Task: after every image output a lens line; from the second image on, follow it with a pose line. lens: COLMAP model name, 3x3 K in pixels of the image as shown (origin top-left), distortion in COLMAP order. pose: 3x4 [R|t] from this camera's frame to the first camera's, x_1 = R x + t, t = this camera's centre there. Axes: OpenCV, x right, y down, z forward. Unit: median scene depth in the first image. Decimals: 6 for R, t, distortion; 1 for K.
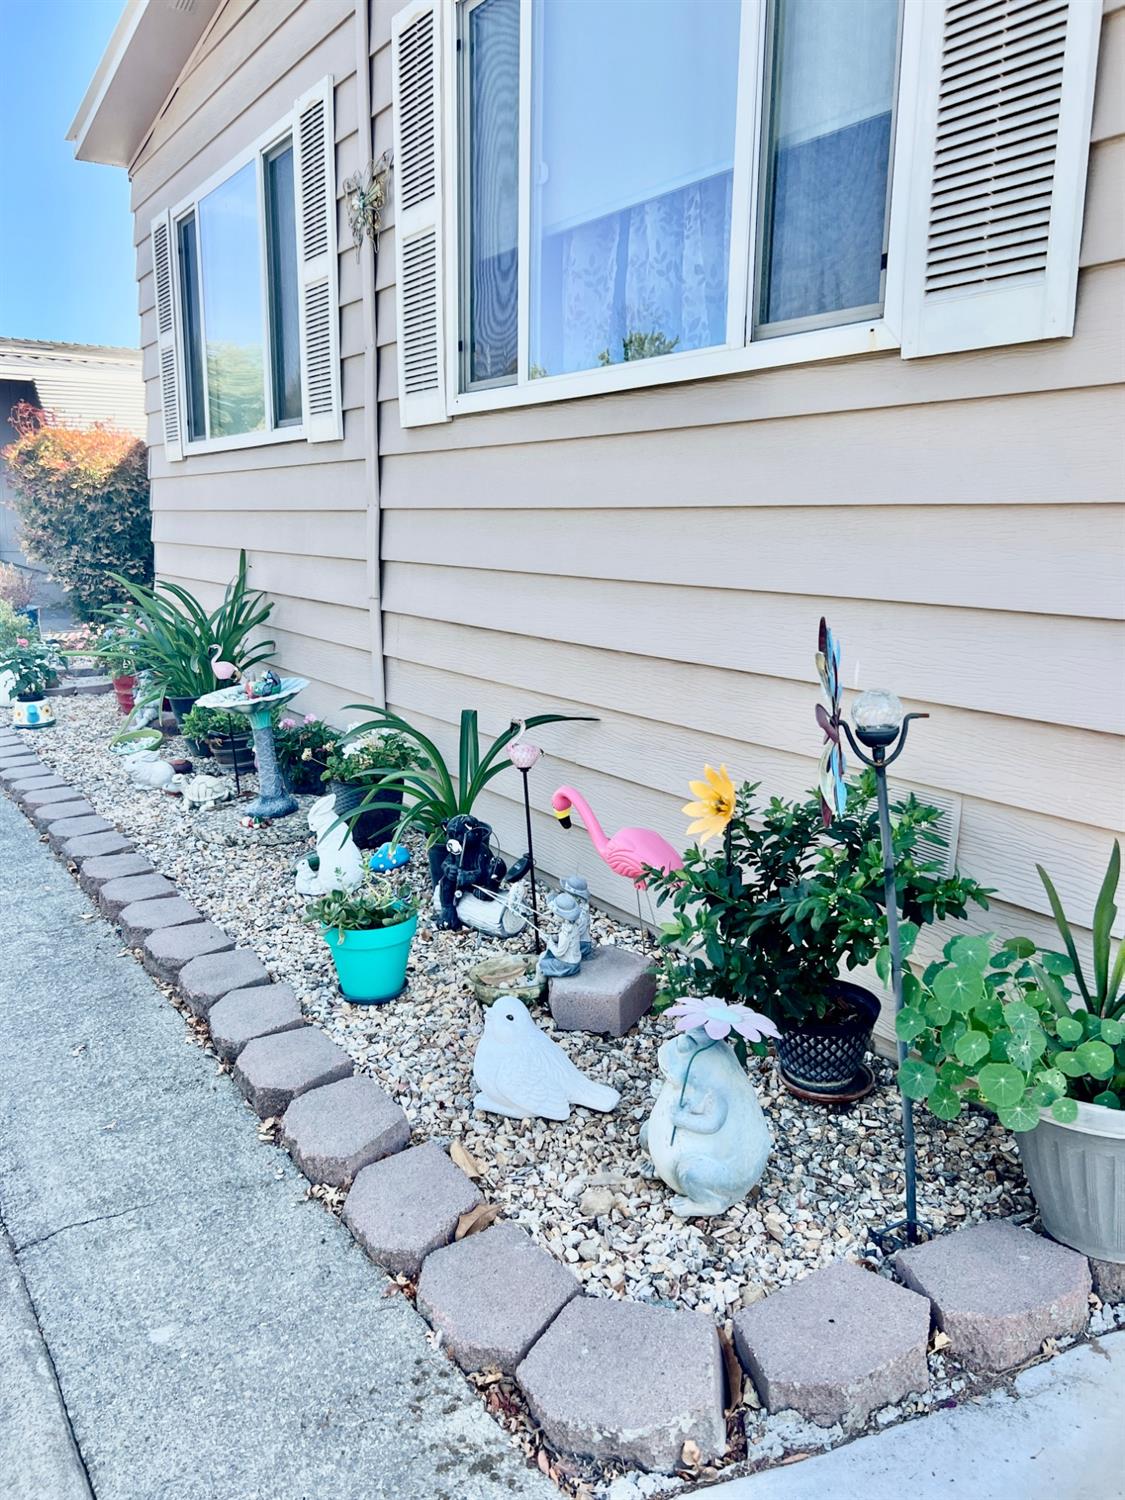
lens RADIAL K [[1145.7, 0, 560.9], [0, 1145.7, 757.3], [0, 0, 1]] dist [0.020310, -0.012463]
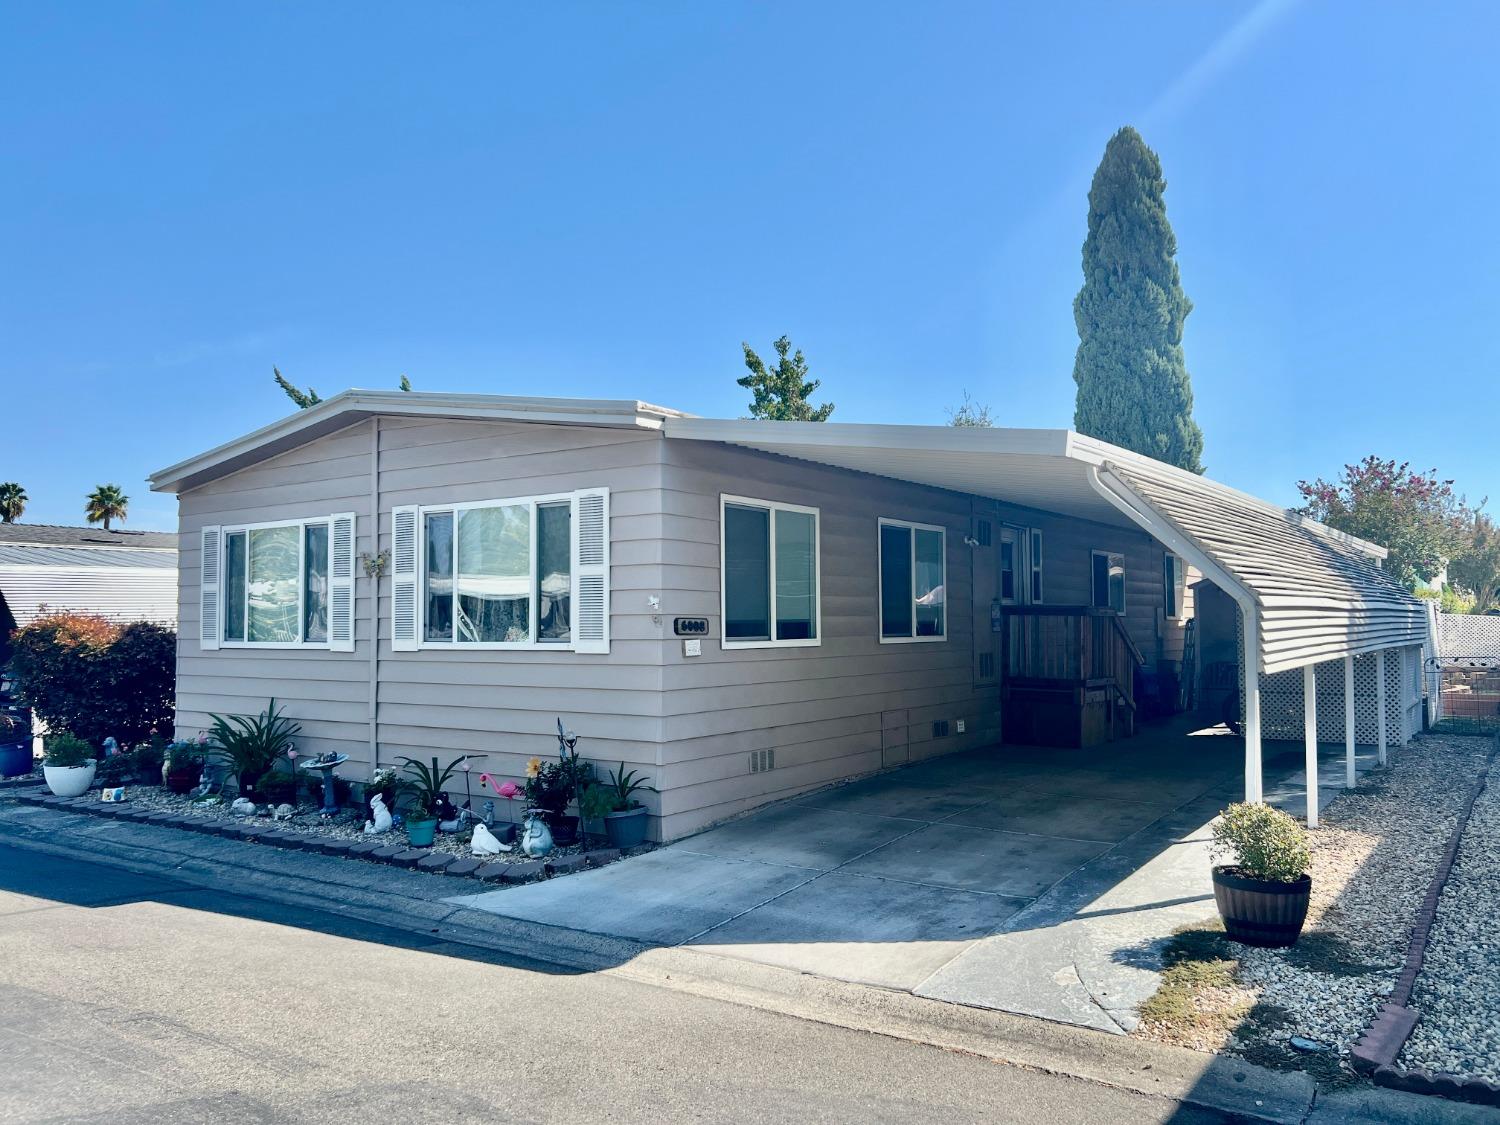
lens RADIAL K [[1145.7, 0, 755.0], [0, 1145.7, 575.8], [0, 0, 1]] dist [0.020310, -0.012463]
pose [[0.927801, -0.003498, 0.373060, -0.386840], [0.093191, 0.970430, -0.222668, 0.216693], [-0.361249, 0.241357, 0.900692, -1.823859]]
